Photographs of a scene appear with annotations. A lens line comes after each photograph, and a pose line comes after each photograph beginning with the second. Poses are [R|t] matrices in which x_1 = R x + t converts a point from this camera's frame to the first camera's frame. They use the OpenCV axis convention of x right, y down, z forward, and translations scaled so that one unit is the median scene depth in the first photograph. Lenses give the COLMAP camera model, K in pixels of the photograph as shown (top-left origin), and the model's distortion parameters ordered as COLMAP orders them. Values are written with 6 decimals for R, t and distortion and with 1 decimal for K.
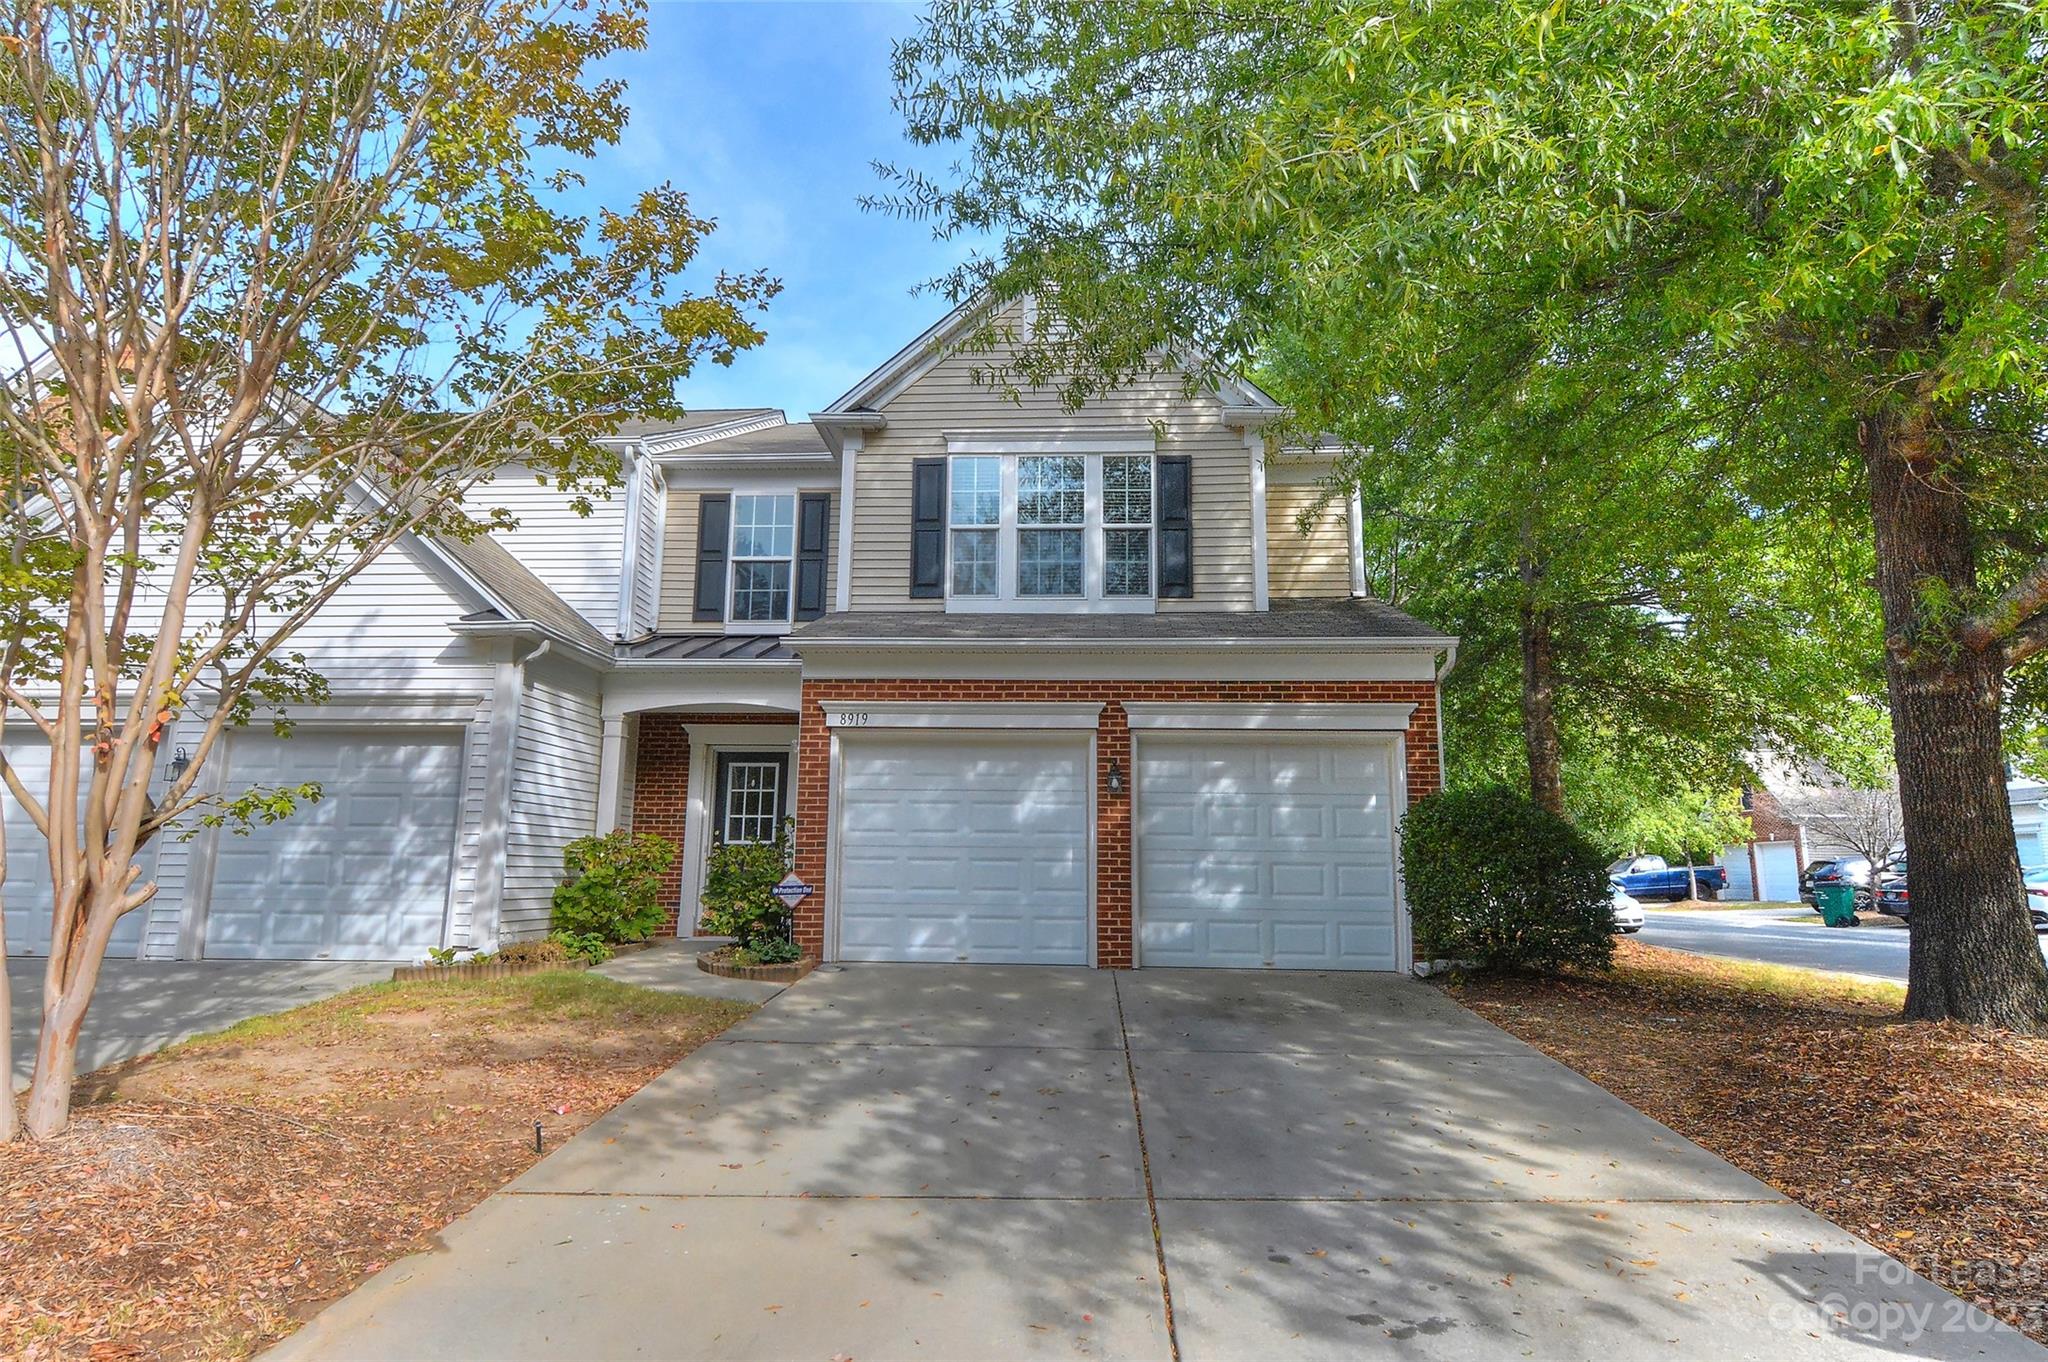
lens RADIAL K [[1095.9, 0, 1025.5], [0, 1095.9, 679.7], [0, 0, 1]] dist [-0.002305, -0.000427]
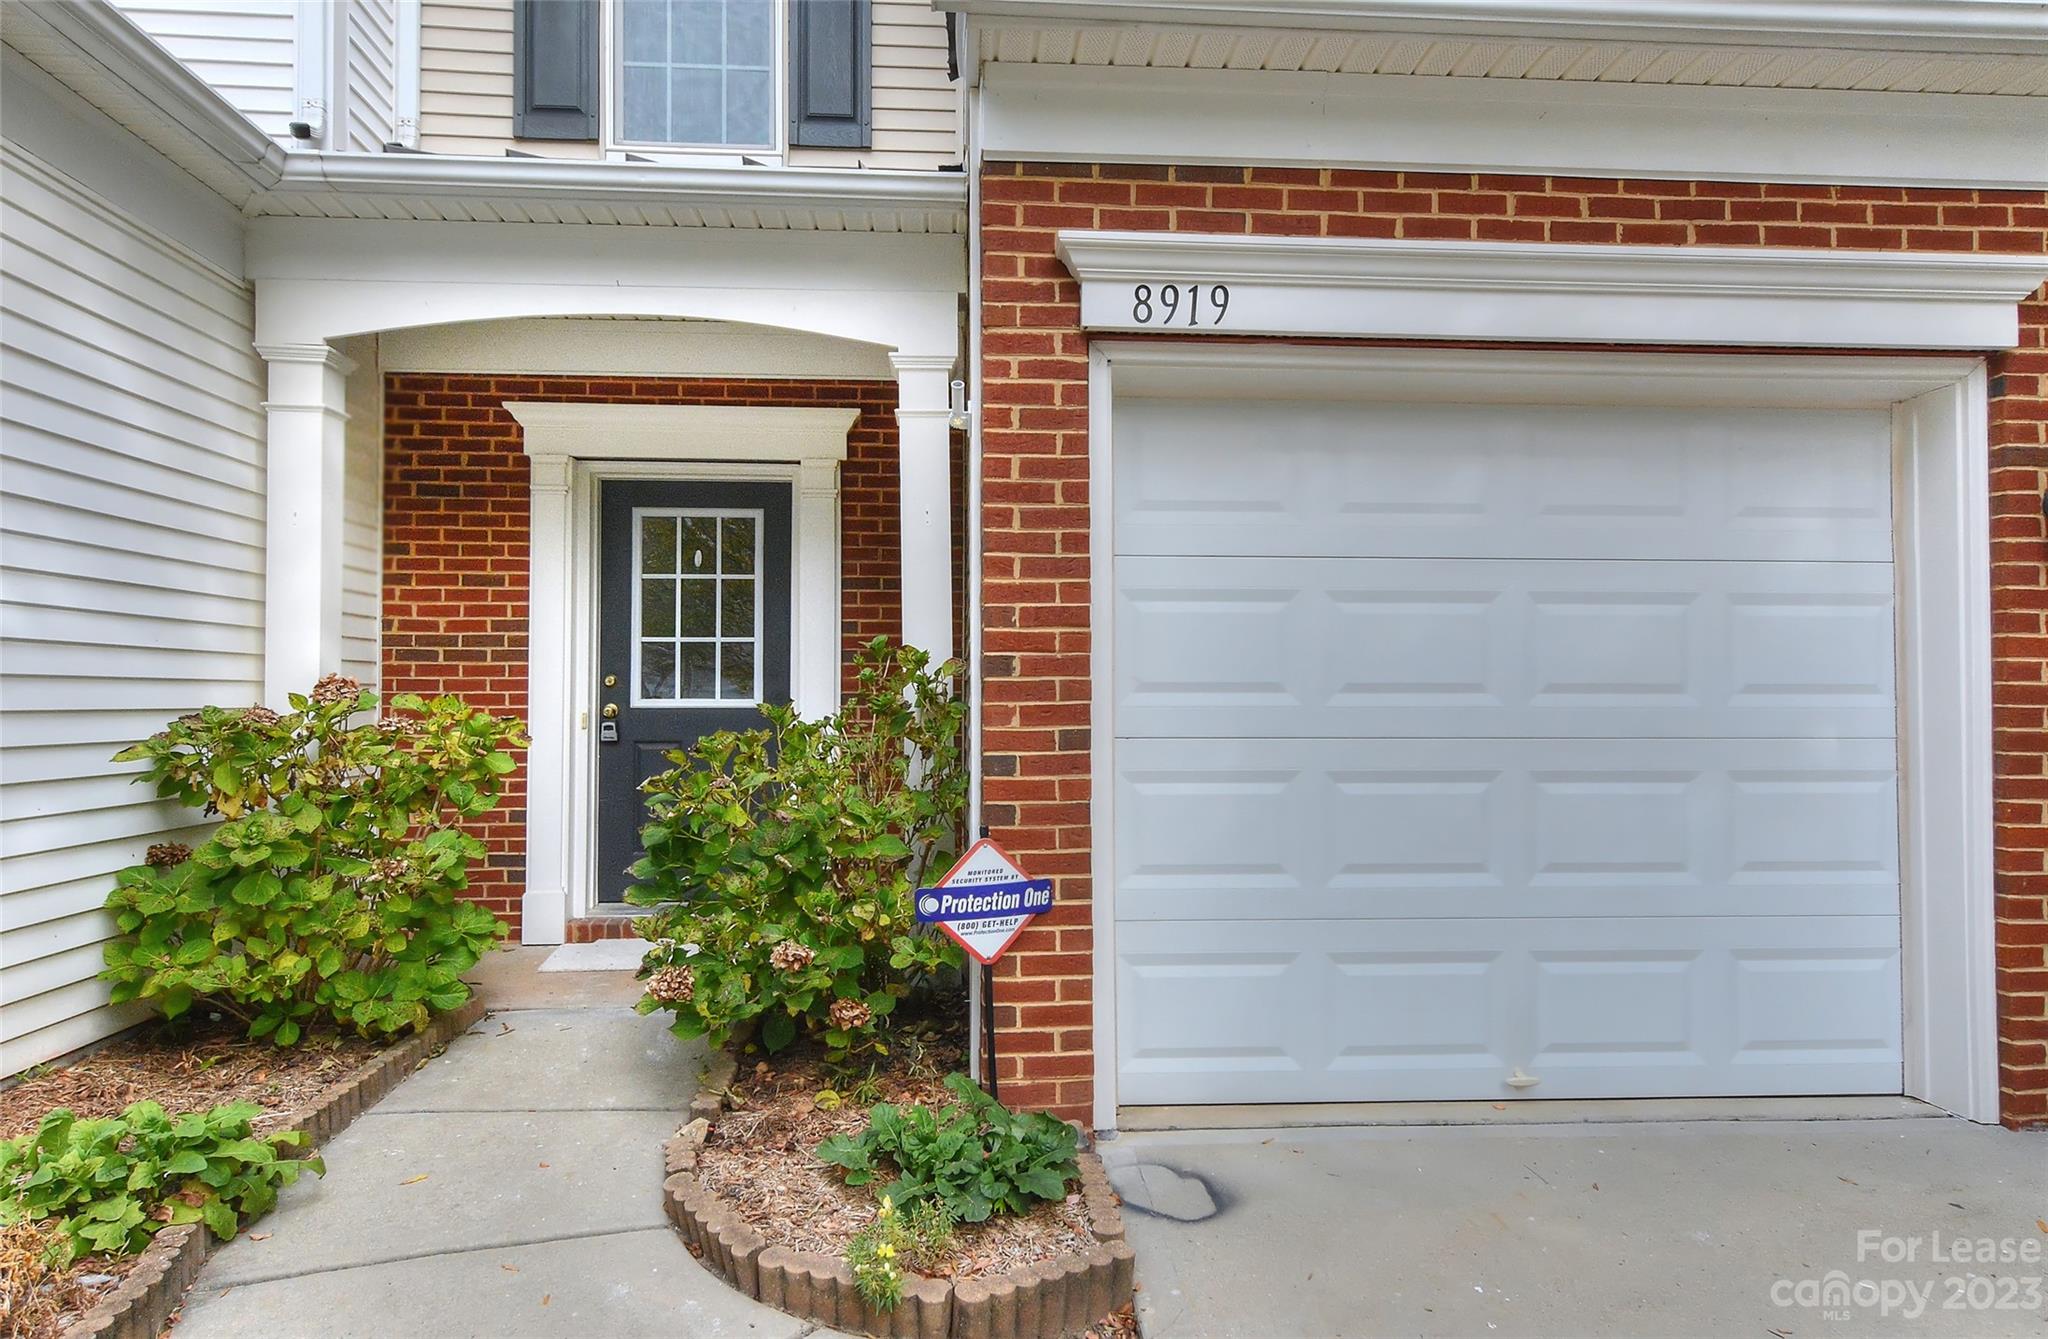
lens RADIAL K [[1173.7, 0, 1023.4], [0, 1173.7, 664.4], [0, 0, 1]] dist [0.028866, 0.000160]
pose [[0.989780, -0.005696, 0.142492, -0.211518], [-0.015651, 0.988827, 0.148241, 0.073506], [-0.141744, -0.148956, 0.978632, 0.608153]]
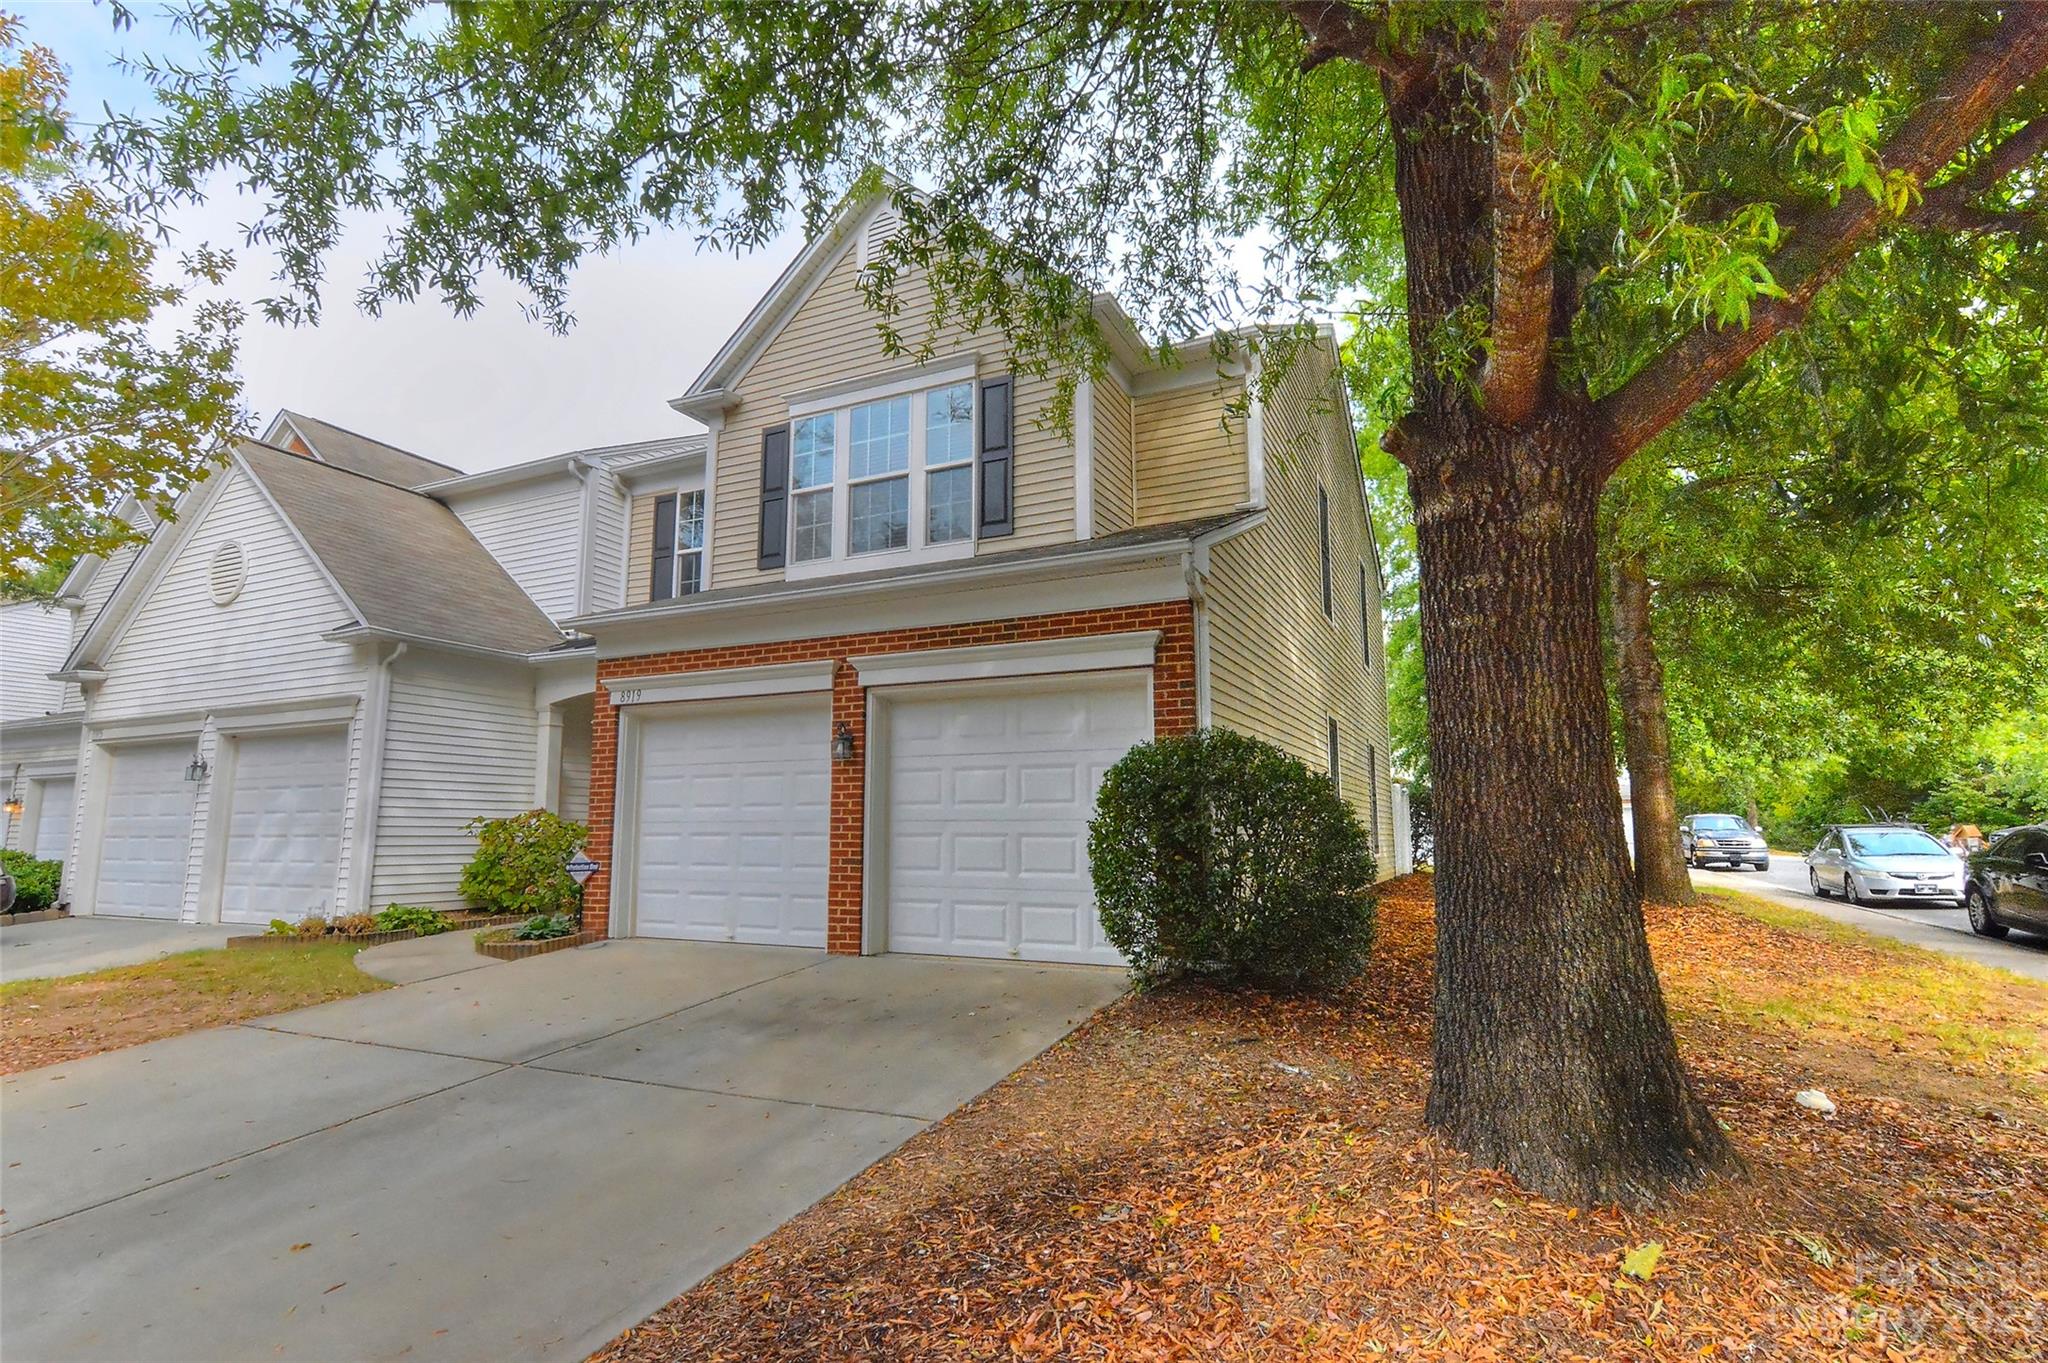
lens RADIAL K [[990.6, 0, 1013.3], [0, 990.6, 687.7], [0, 0, 1]] dist [0.009519, -0.004708]
pose [[0.927649, -0.066140, -0.367550, 0.436324], [0.075237, 0.997111, 0.010460, 0.039831], [0.365796, -0.037357, 0.929945, 0.253339]]
